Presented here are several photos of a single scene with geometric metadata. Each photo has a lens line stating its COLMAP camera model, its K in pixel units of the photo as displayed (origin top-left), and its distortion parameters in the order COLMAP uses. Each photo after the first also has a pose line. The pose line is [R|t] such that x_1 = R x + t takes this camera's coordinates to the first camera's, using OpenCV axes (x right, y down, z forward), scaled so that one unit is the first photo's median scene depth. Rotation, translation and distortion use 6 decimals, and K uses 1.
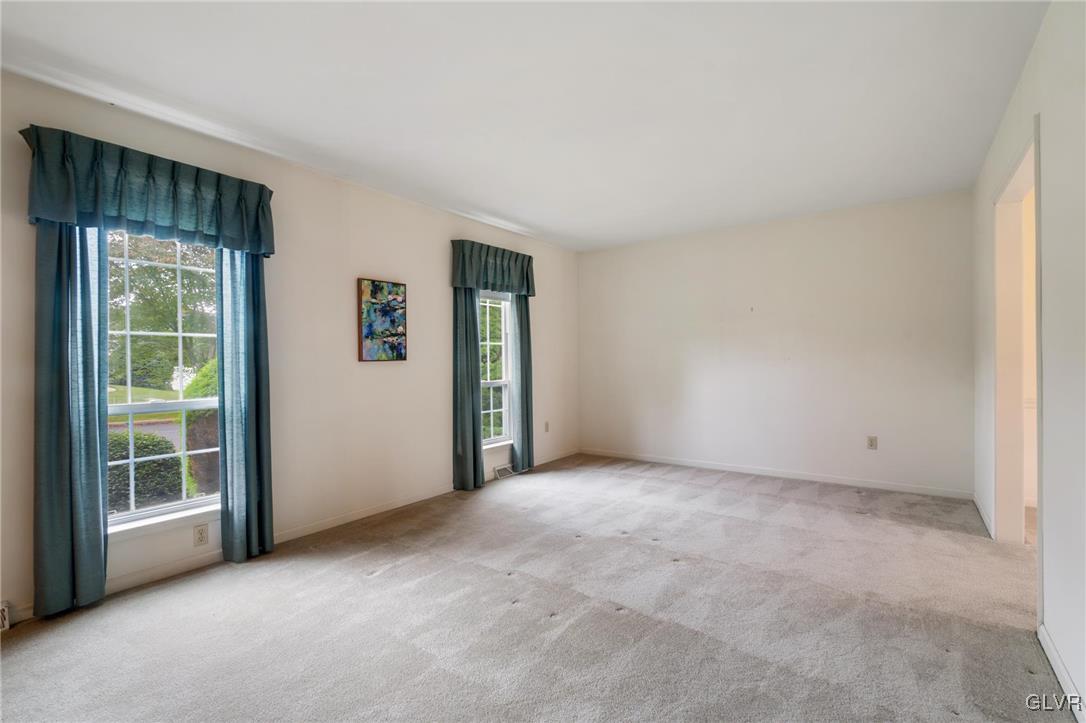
lens RADIAL K [[487.8, 0, 552.3], [0, 487.8, 363.4], [0, 0, 1]] dist [0.008855, -0.003938]
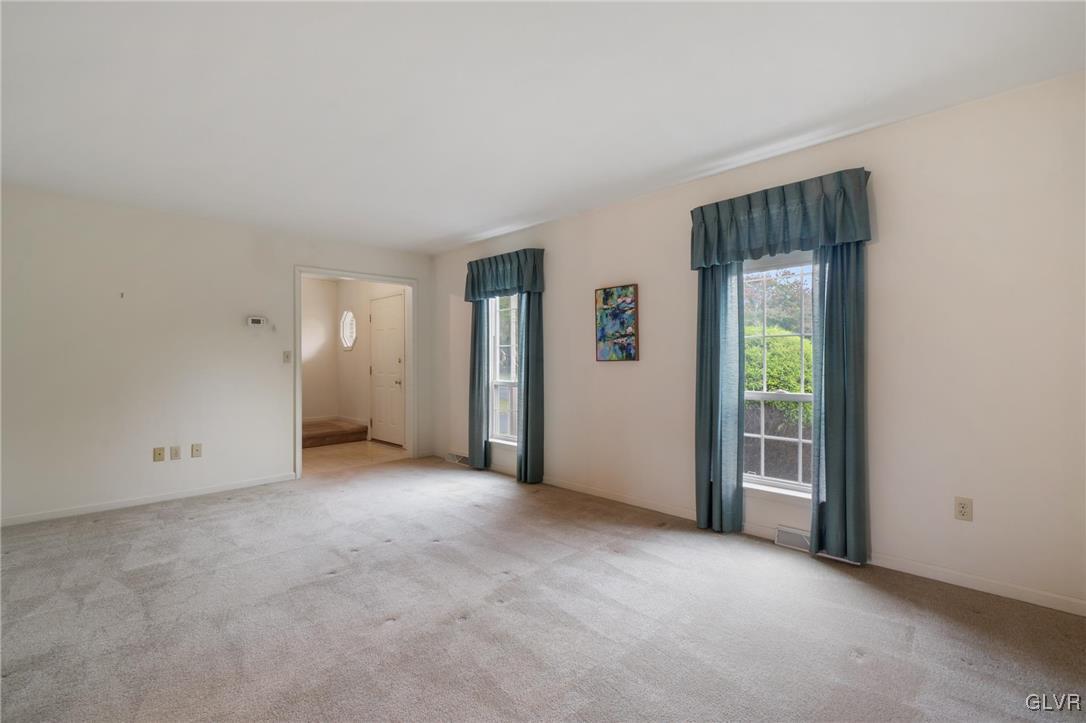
lens RADIAL K [[487.8, 0, 552.9], [0, 487.8, 360.2], [0, 0, 1]] dist [0.008855, -0.003938]
pose [[-0.153039, 0.010211, -0.988167, 0.729675], [-0.003511, 0.999935, 0.010877, -0.017700], [0.988214, 0.005135, -0.152994, 1.018465]]
